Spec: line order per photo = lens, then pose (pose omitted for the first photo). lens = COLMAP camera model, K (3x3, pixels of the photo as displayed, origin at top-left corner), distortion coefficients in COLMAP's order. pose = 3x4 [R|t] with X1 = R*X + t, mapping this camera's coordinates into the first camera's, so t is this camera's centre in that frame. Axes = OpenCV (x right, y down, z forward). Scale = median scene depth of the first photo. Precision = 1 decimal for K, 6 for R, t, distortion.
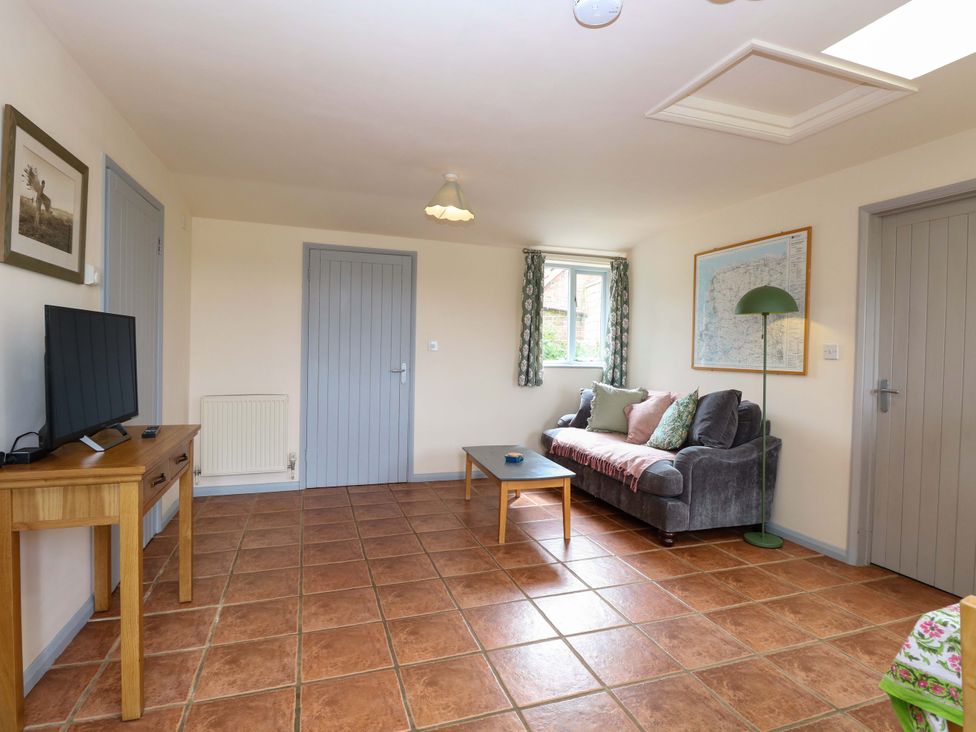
lens RADIAL K [[517.6, 0, 489.8], [0, 517.6, 356.9], [0, 0, 1]] dist [0.004412, -0.015418]
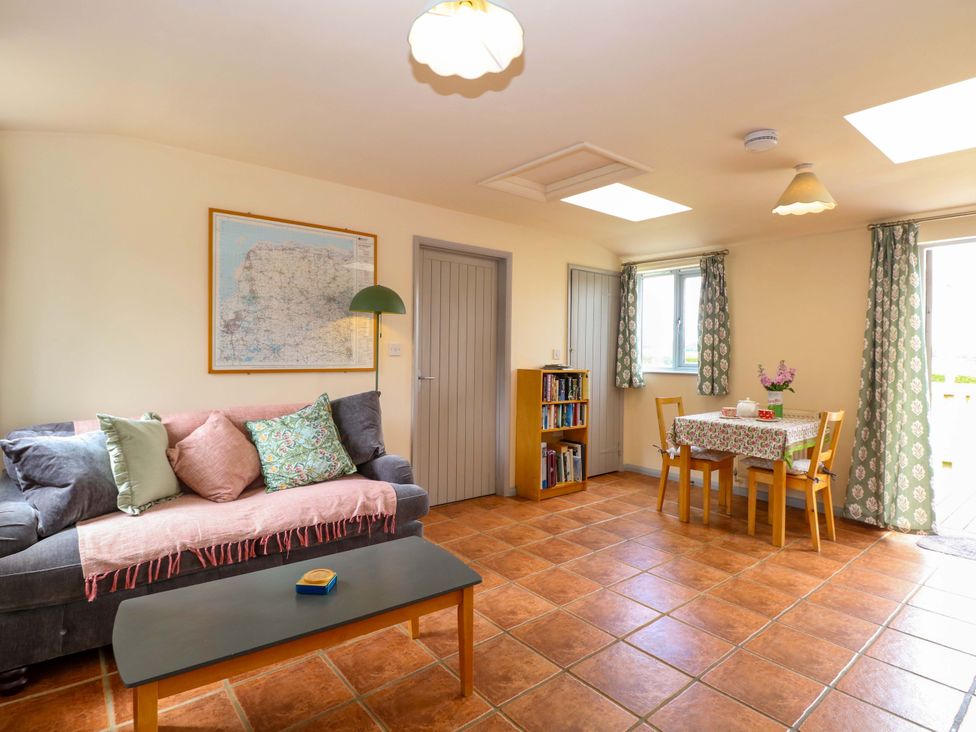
lens RADIAL K [[509.7, 0, 491.5], [0, 509.7, 360.2], [0, 0, 1]] dist [0.001763, -0.015462]
pose [[-0.336417, -0.036557, 0.941003, -0.484211], [-0.006006, 0.999309, 0.036675, -0.028152], [-0.941694, 0.006686, -0.336405, 1.124691]]
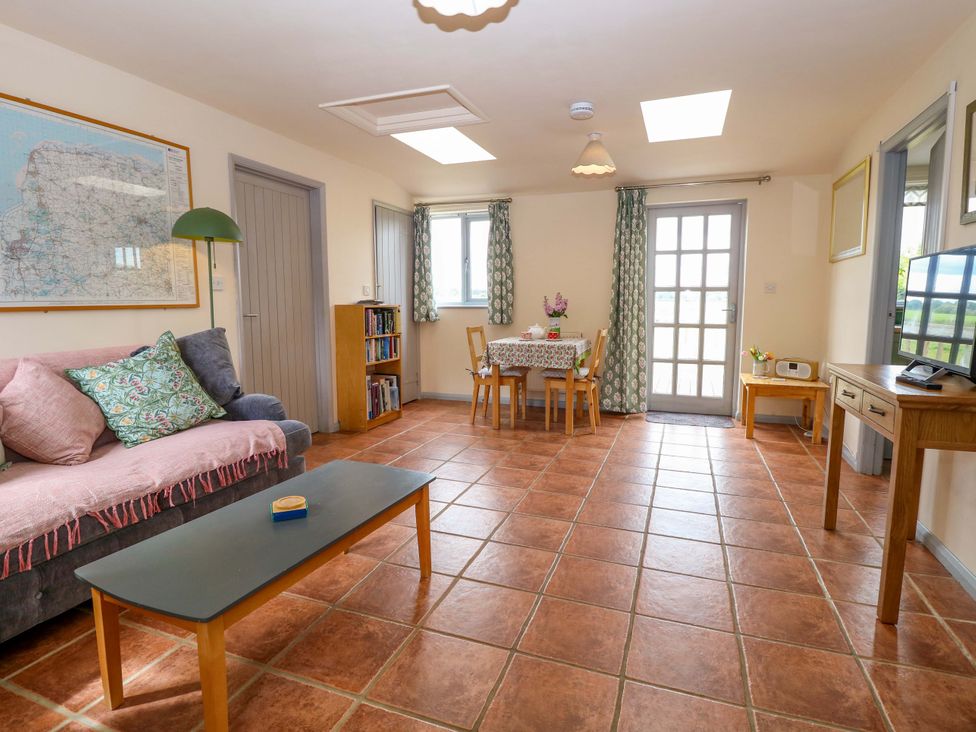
lens RADIAL K [[513.9, 0, 482.7], [0, 513.9, 357.6], [0, 0, 1]] dist [-0.000397, -0.015447]
pose [[-0.756601, -0.091268, 0.647476, -0.414283], [-0.003493, 0.990761, 0.135576, -0.003161], [-0.653867, 0.100316, -0.749930, 1.371075]]
